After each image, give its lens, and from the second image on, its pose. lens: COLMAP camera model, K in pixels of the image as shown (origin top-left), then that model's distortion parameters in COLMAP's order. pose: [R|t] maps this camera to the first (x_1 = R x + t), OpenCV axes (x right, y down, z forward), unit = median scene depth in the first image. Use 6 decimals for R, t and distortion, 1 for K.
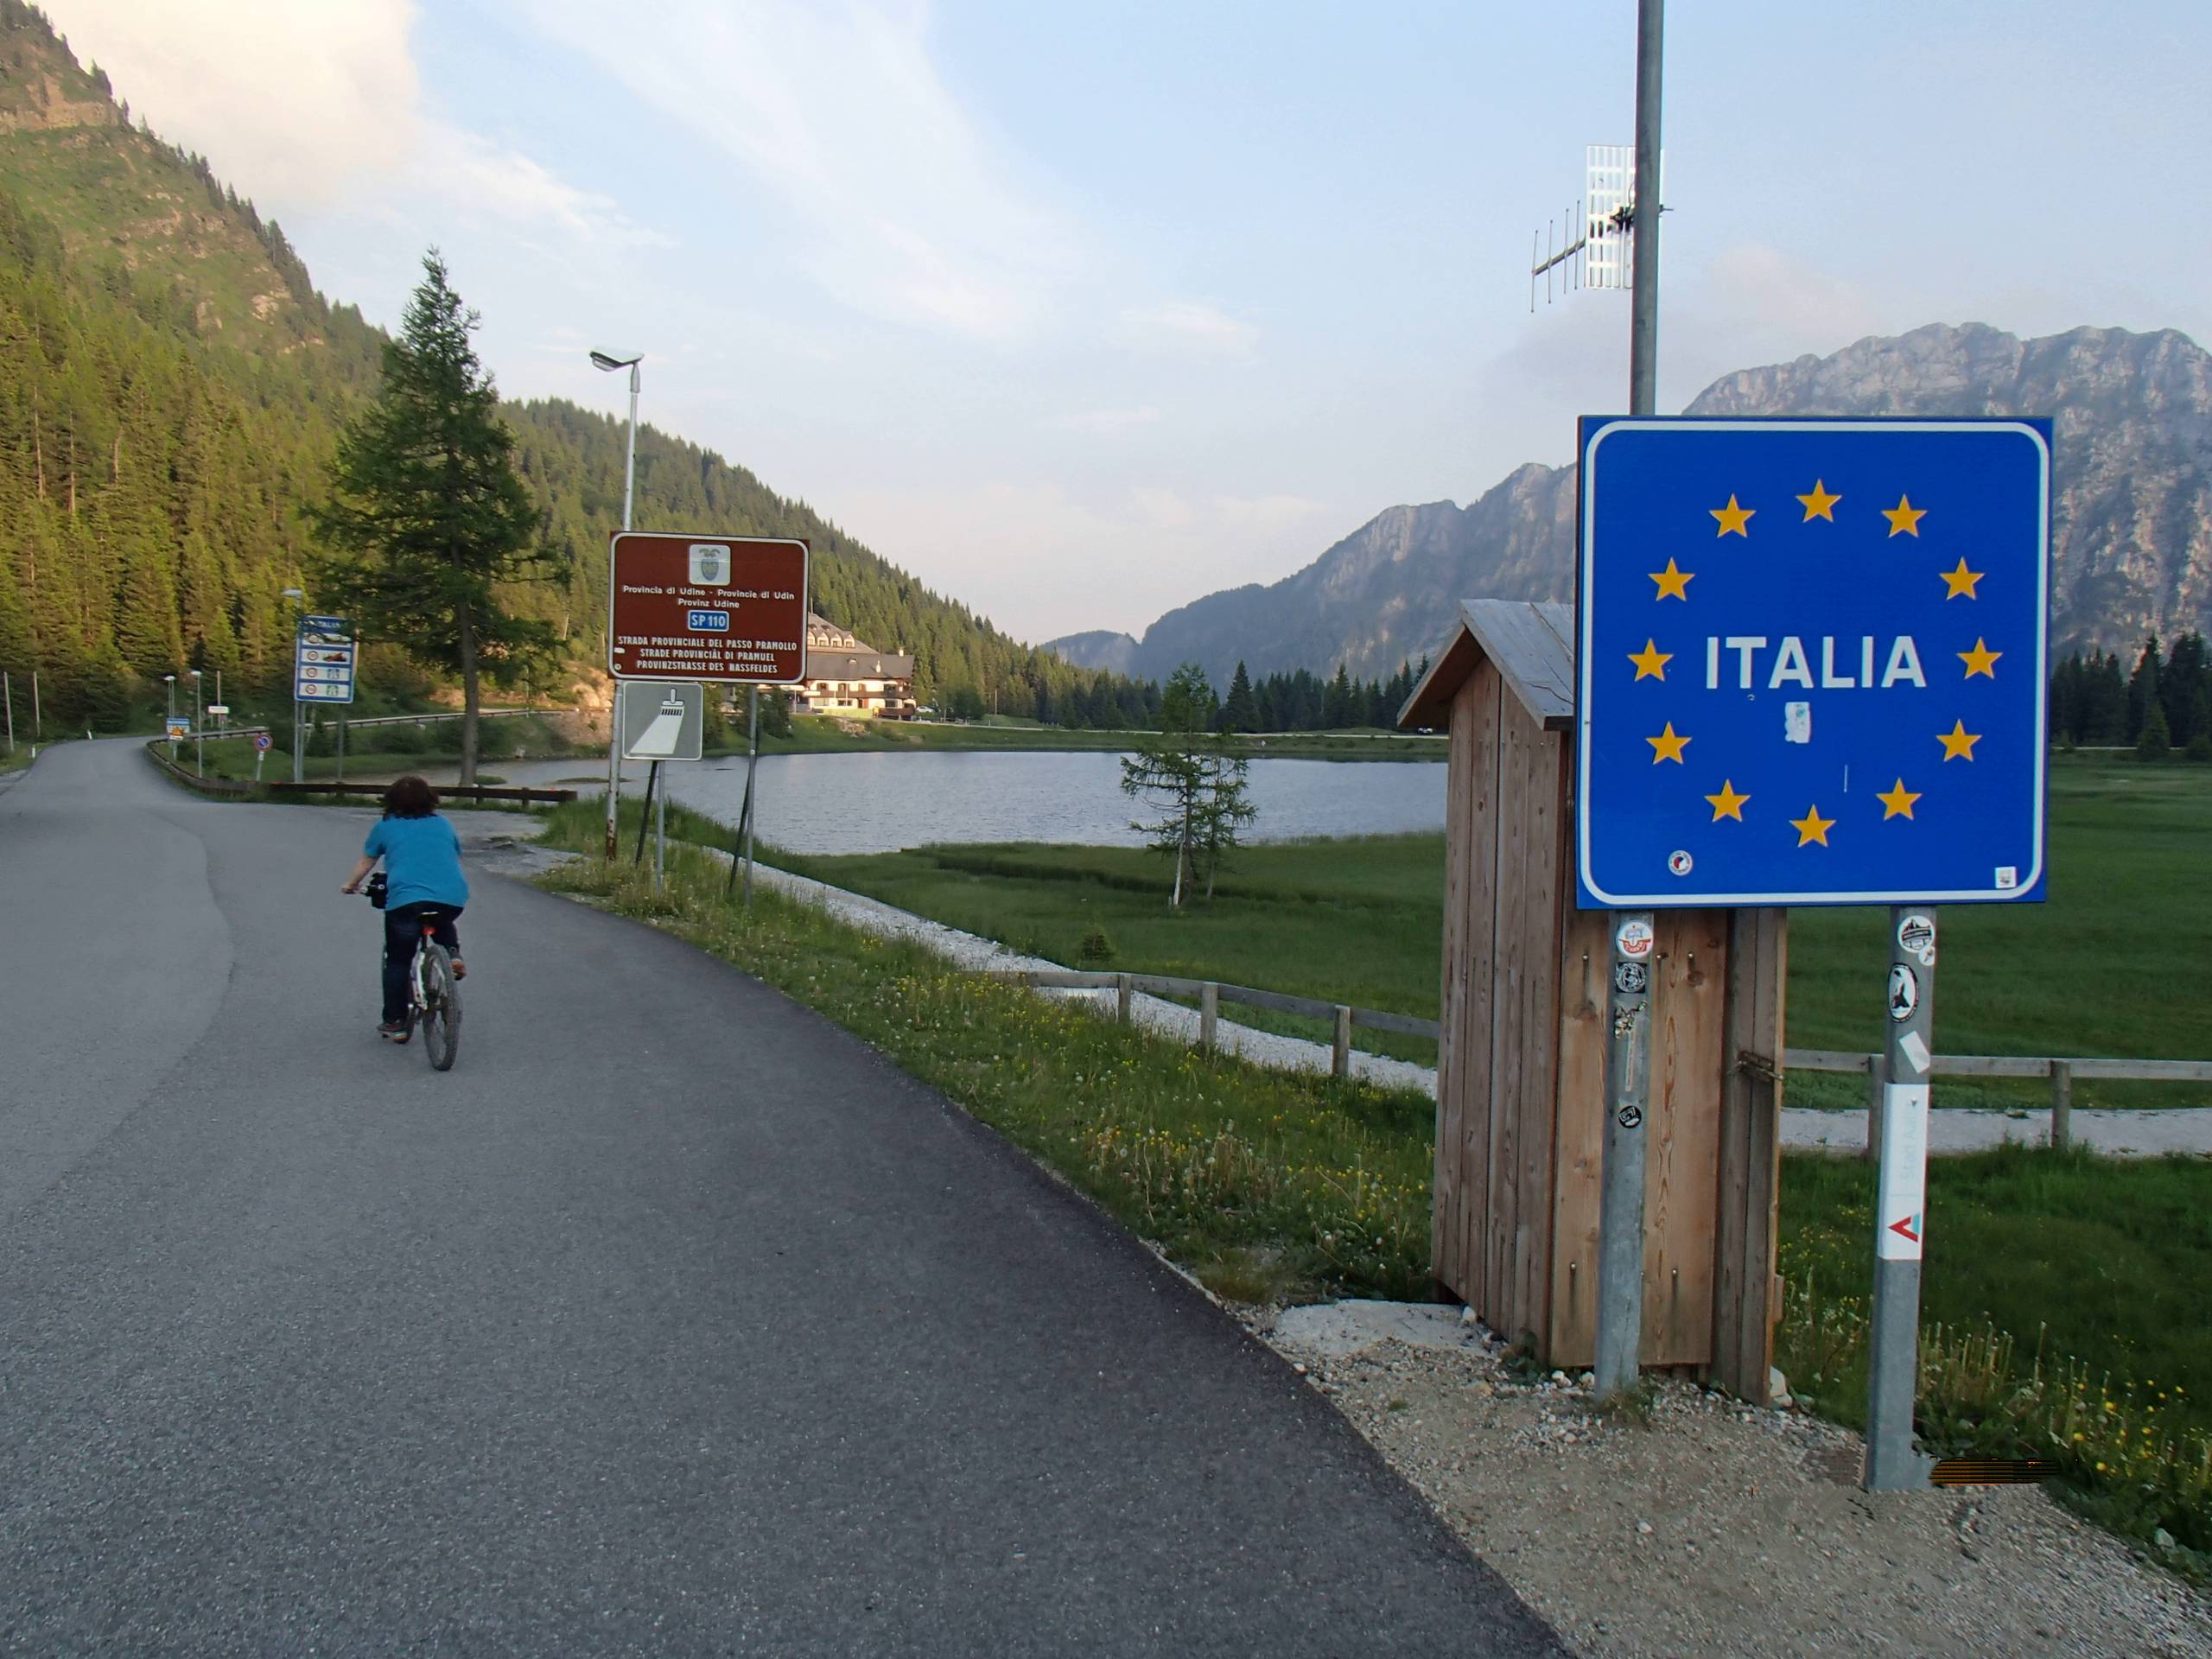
lens RADIAL K [[1861.2, 0, 1106.0], [0, 1861.2, 829.5], [0, 0, 1]] dist [-0.030925, 0.064055]
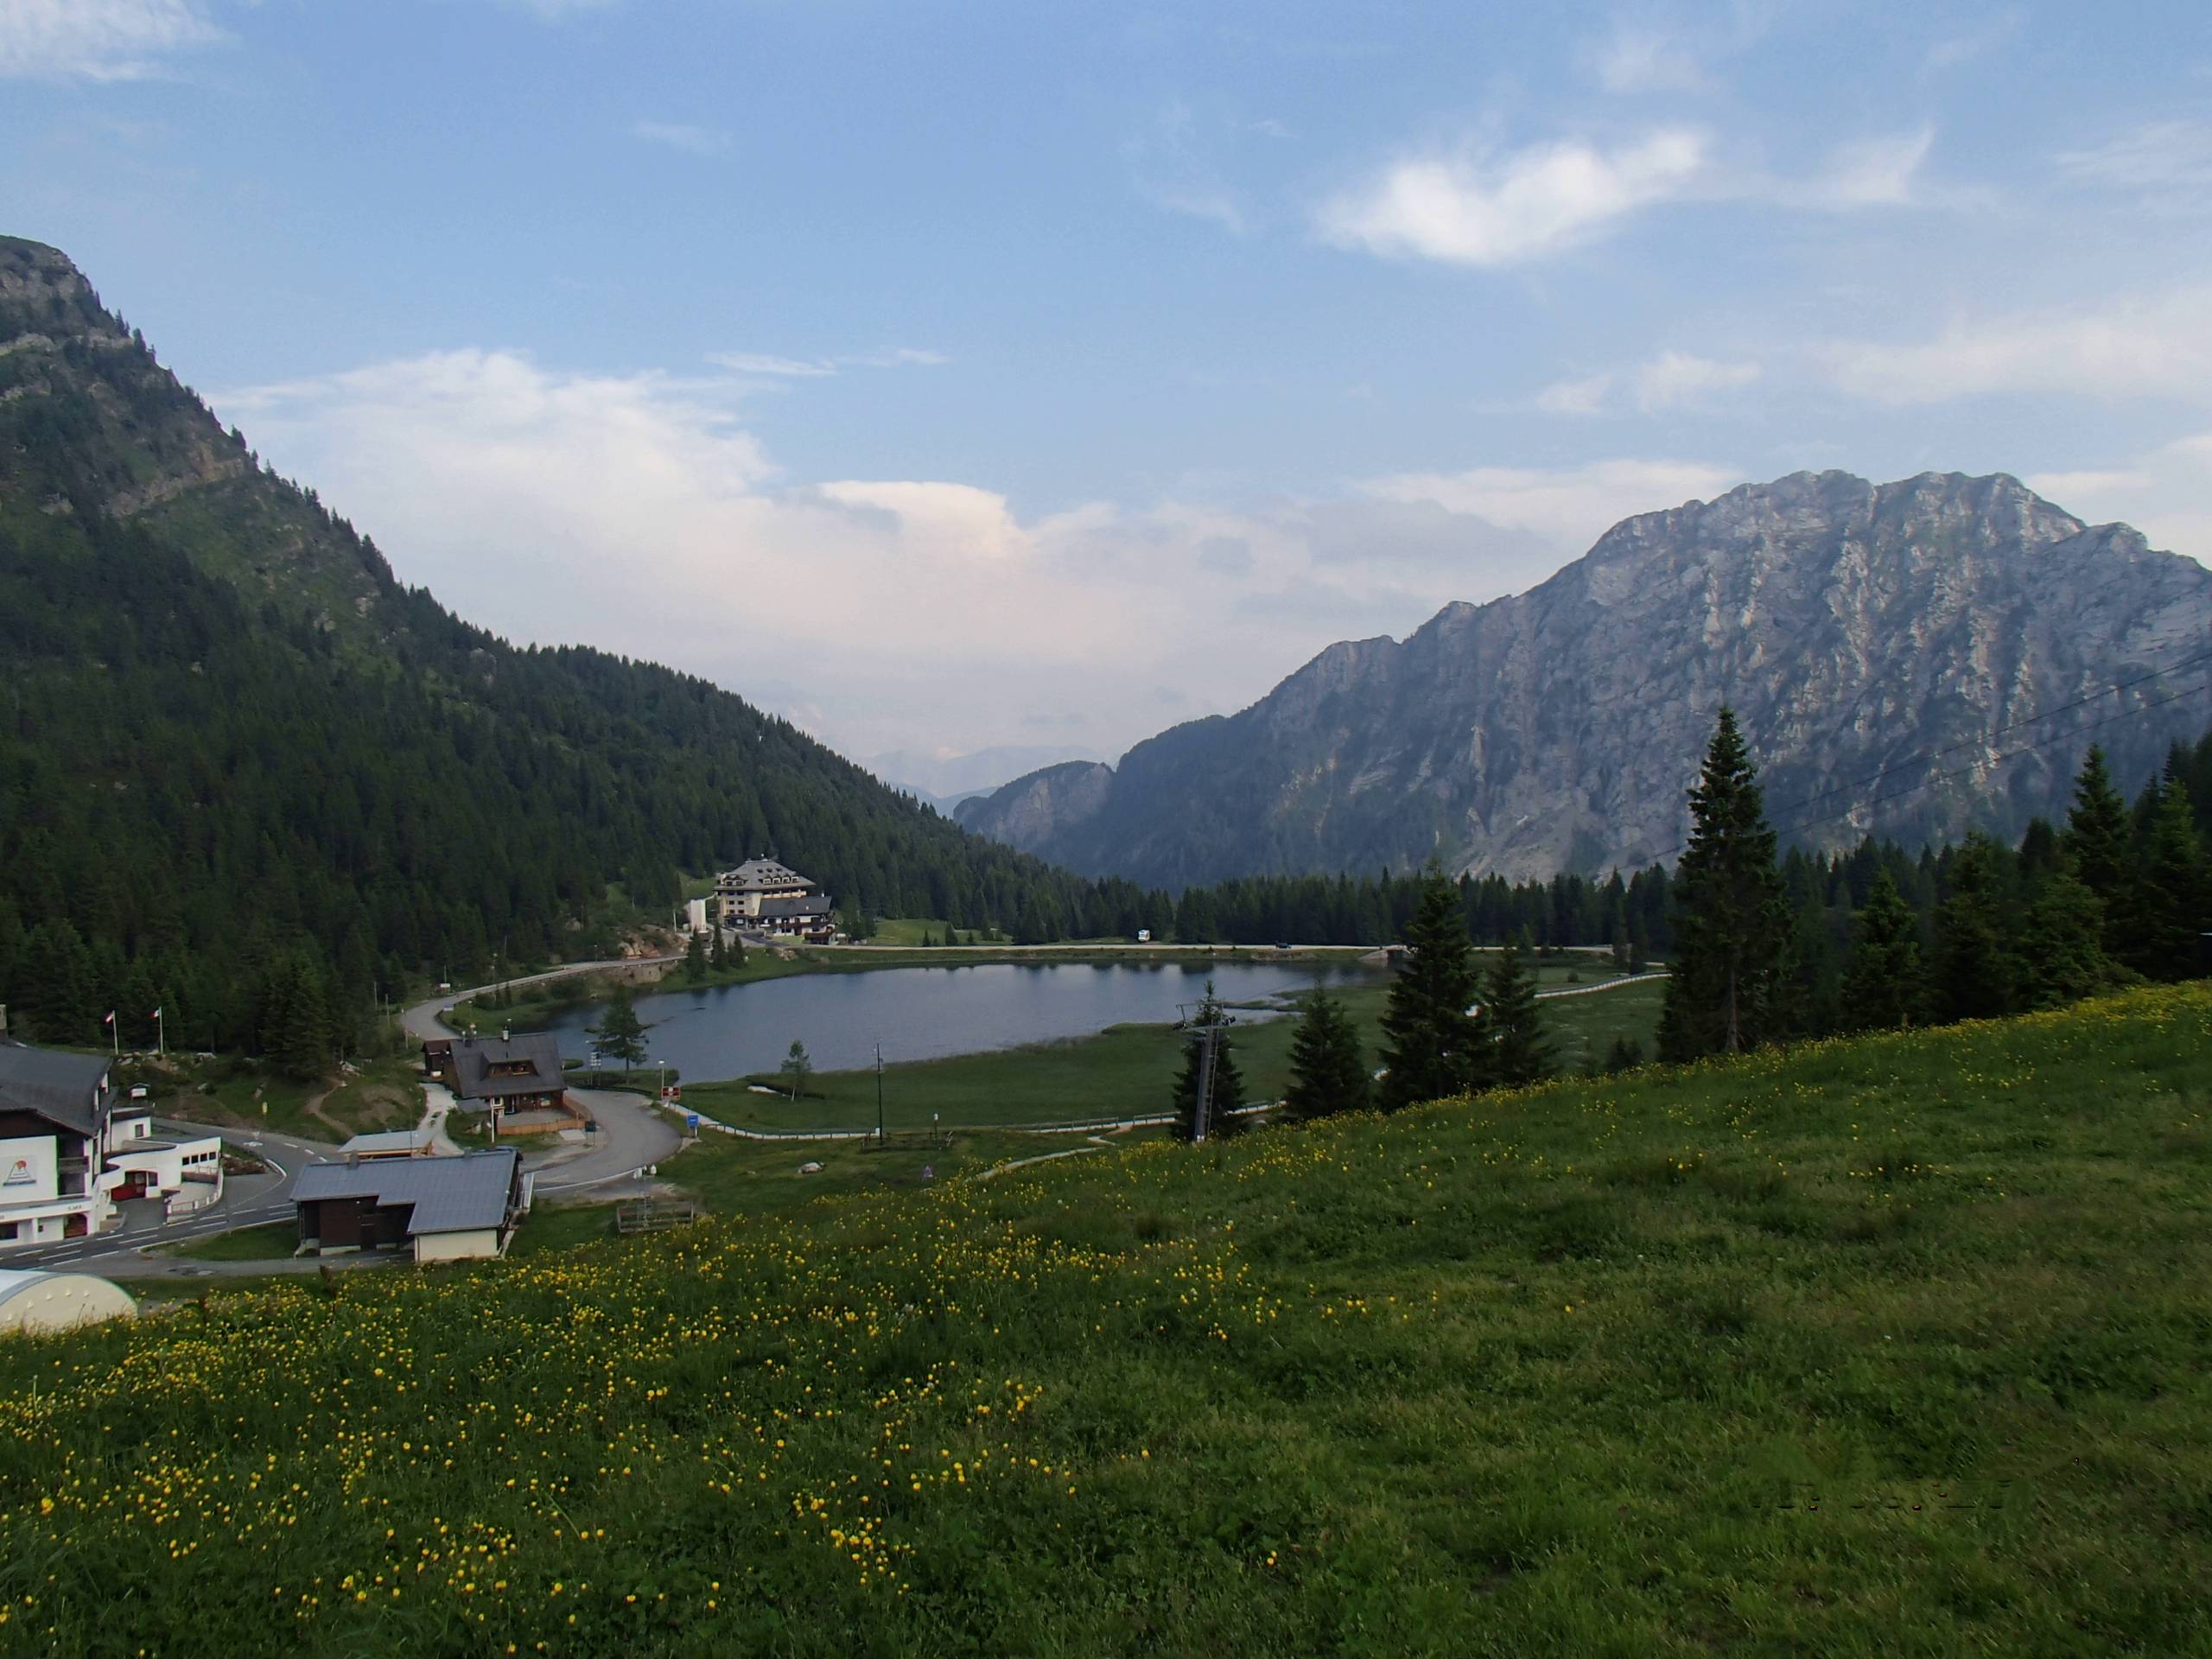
lens RADIAL K [[1861.2, 0, 1106.0], [0, 1861.2, 829.5], [0, 0, 1]] dist [-0.030925, 0.064055]
pose [[0.999287, -0.037411, -0.005124, 0.028741], [0.037066, 0.997746, -0.055933, -0.011383], [0.007205, 0.055703, 0.998421, -0.117037]]
